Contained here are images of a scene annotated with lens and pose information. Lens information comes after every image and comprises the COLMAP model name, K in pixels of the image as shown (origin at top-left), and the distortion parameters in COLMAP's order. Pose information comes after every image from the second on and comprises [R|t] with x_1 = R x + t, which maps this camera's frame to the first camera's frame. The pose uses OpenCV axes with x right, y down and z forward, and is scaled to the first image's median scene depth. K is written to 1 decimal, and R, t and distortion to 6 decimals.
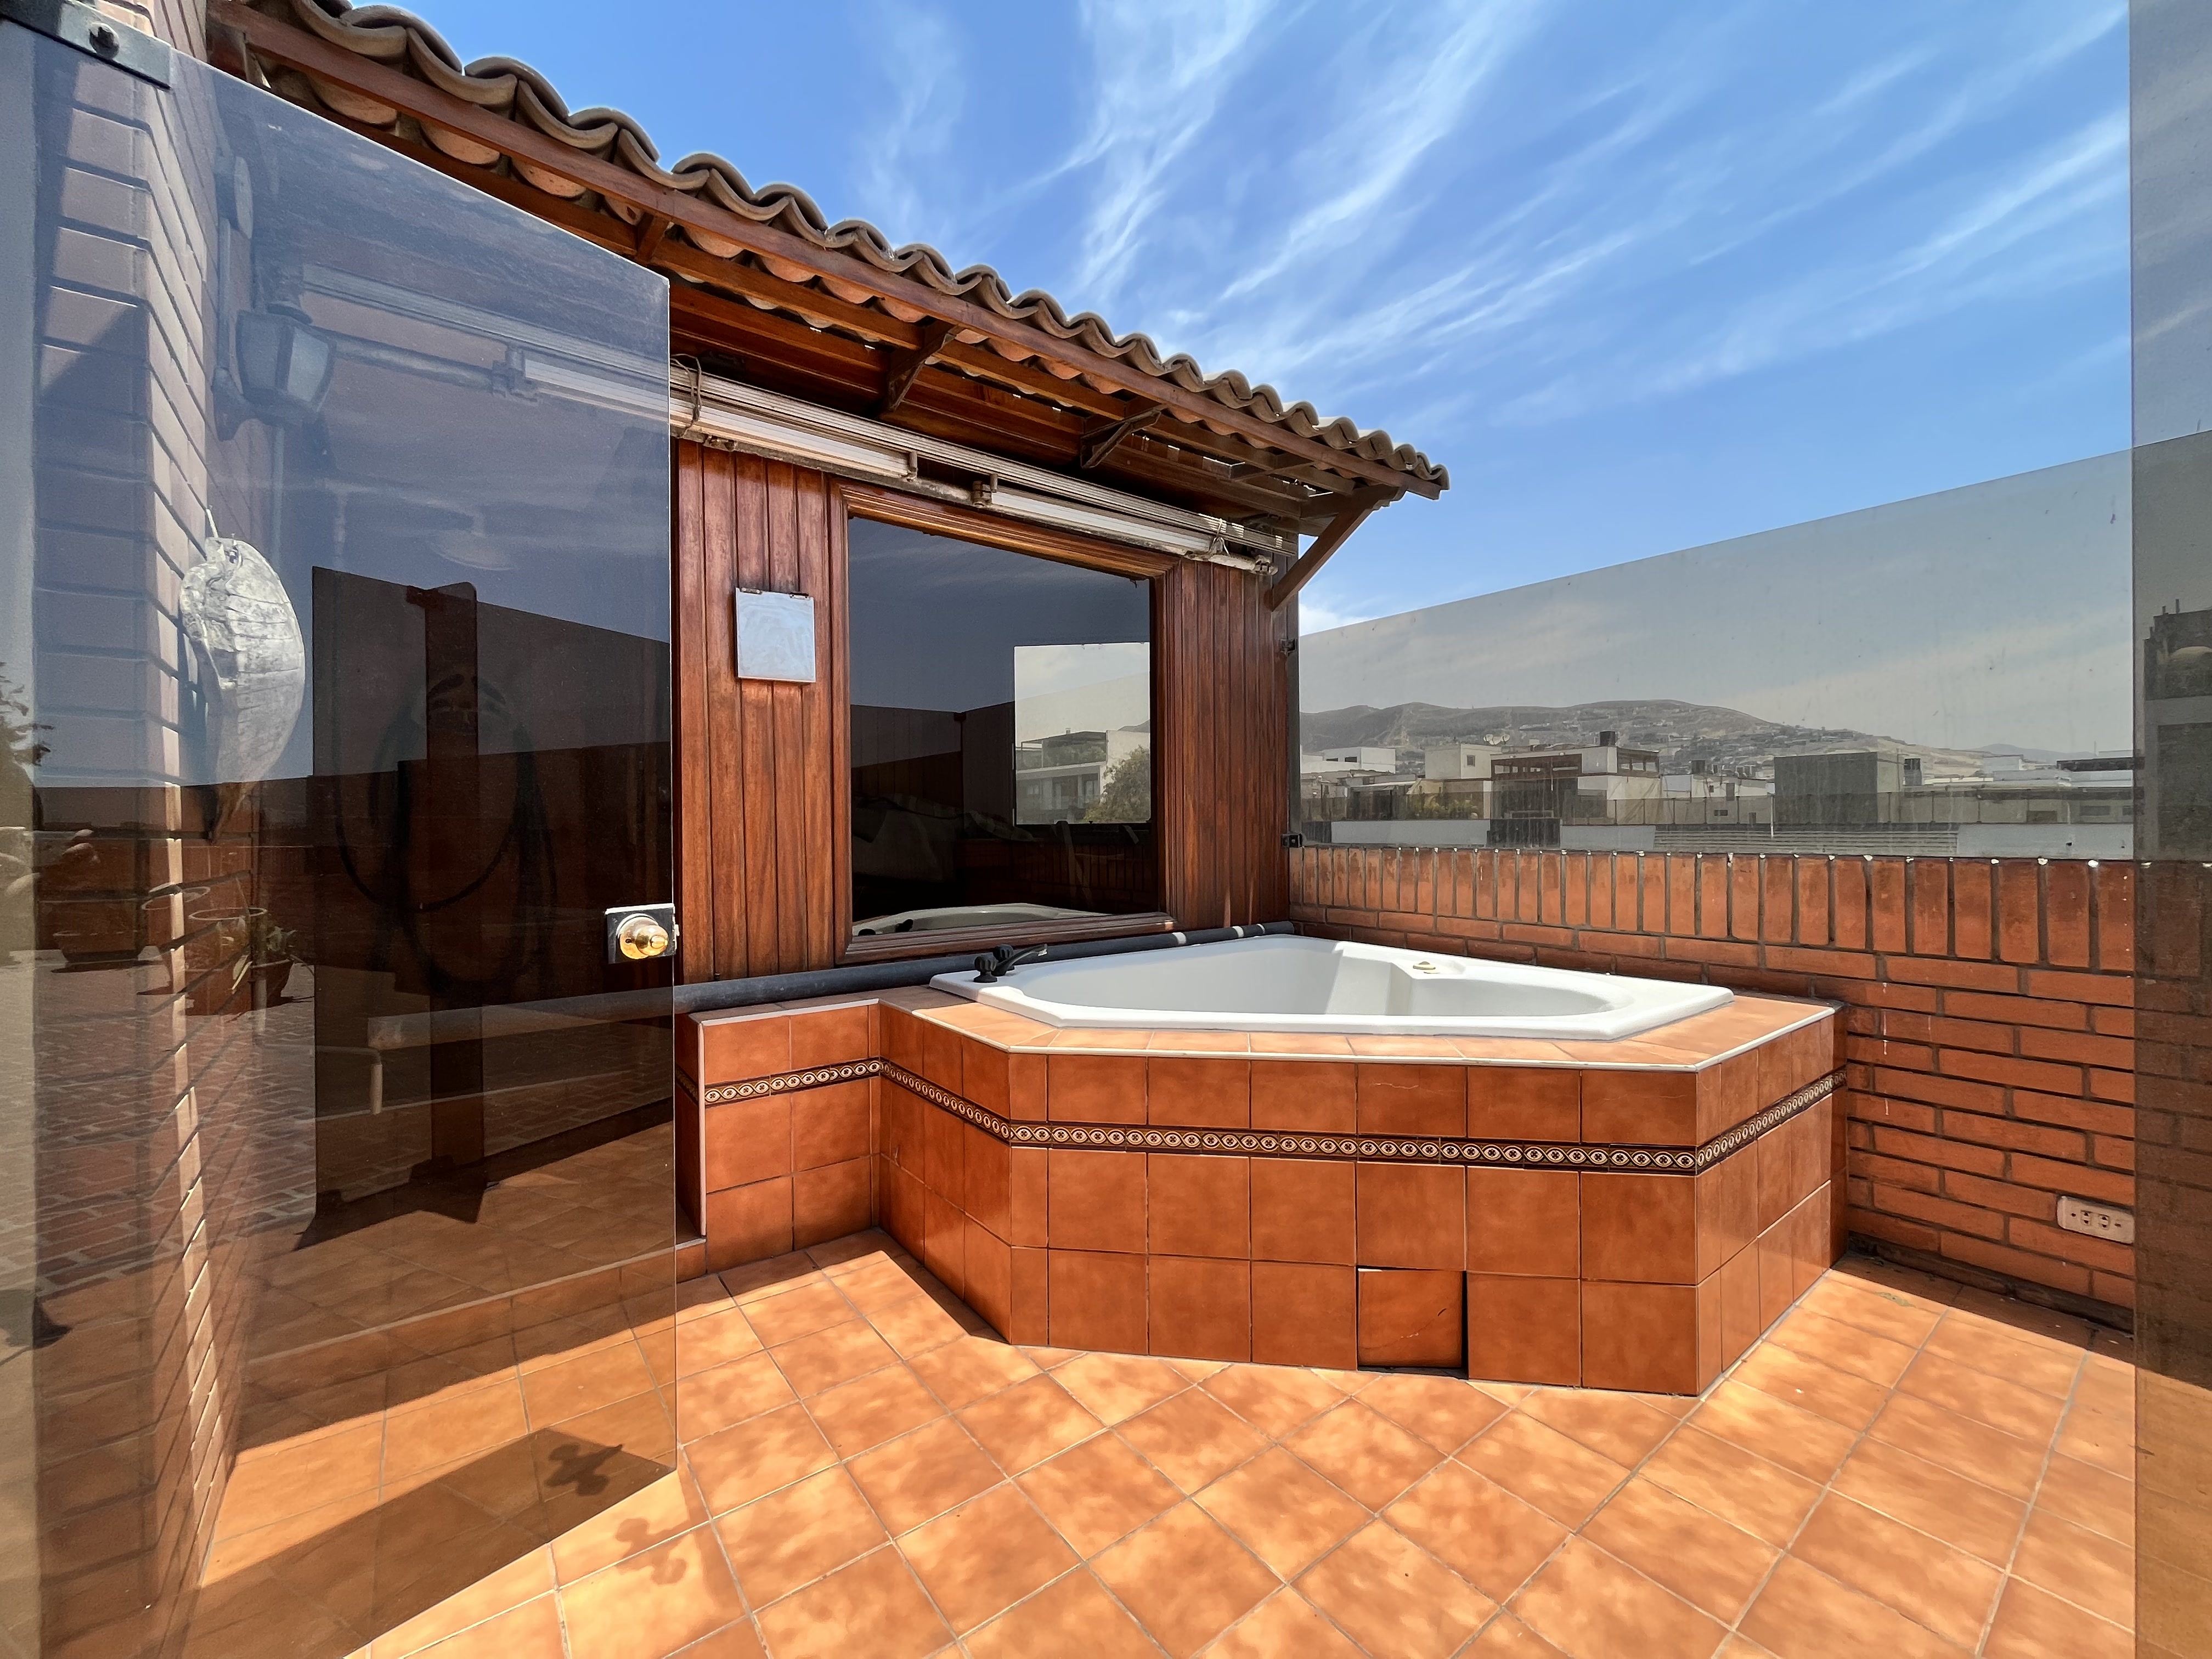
lens RADIAL K [[894.4, 0, 1106.0], [0, 894.4, 827.8], [0, 0, 1]] dist [0.001999, -0.000097]
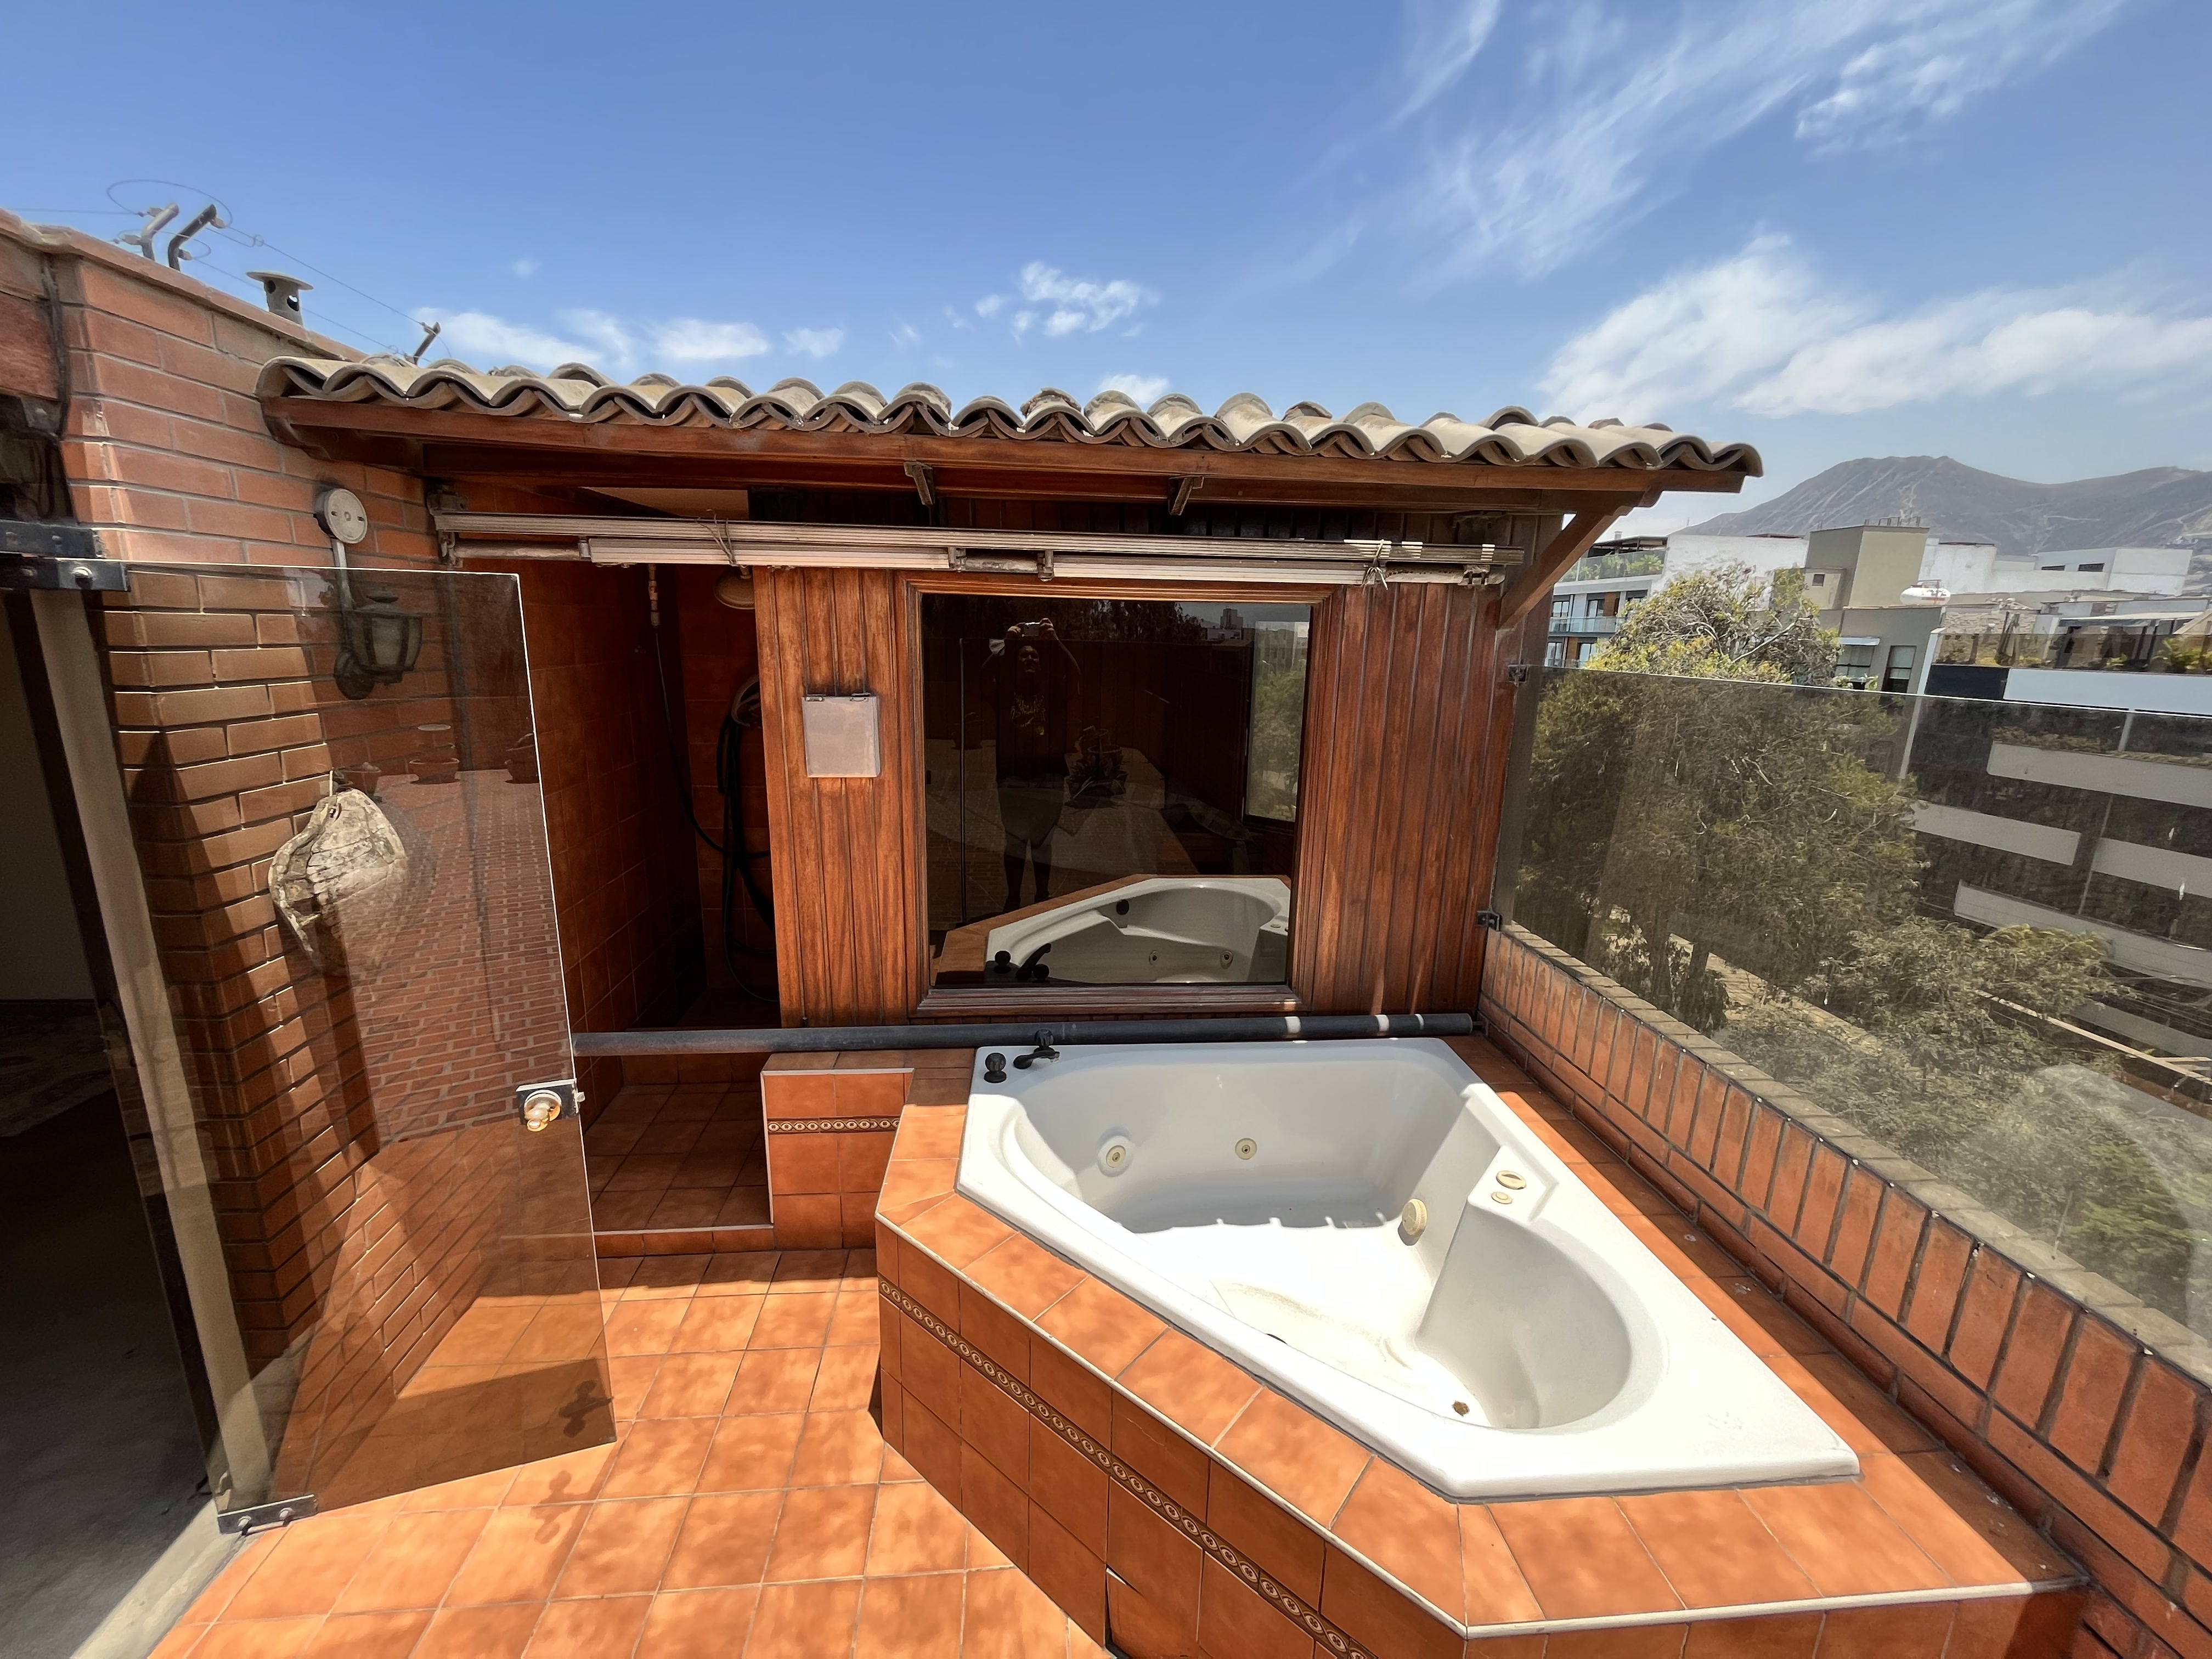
lens RADIAL K [[894.4, 0, 1105.0], [0, 894.4, 829.7], [0, 0, 1]] dist [0.001999, -0.000097]
pose [[0.846365, 0.144071, -0.512748, 0.486383], [-0.029066, 0.973779, 0.225633, -0.364519], [0.531810, -0.176064, 0.828359, 0.254299]]
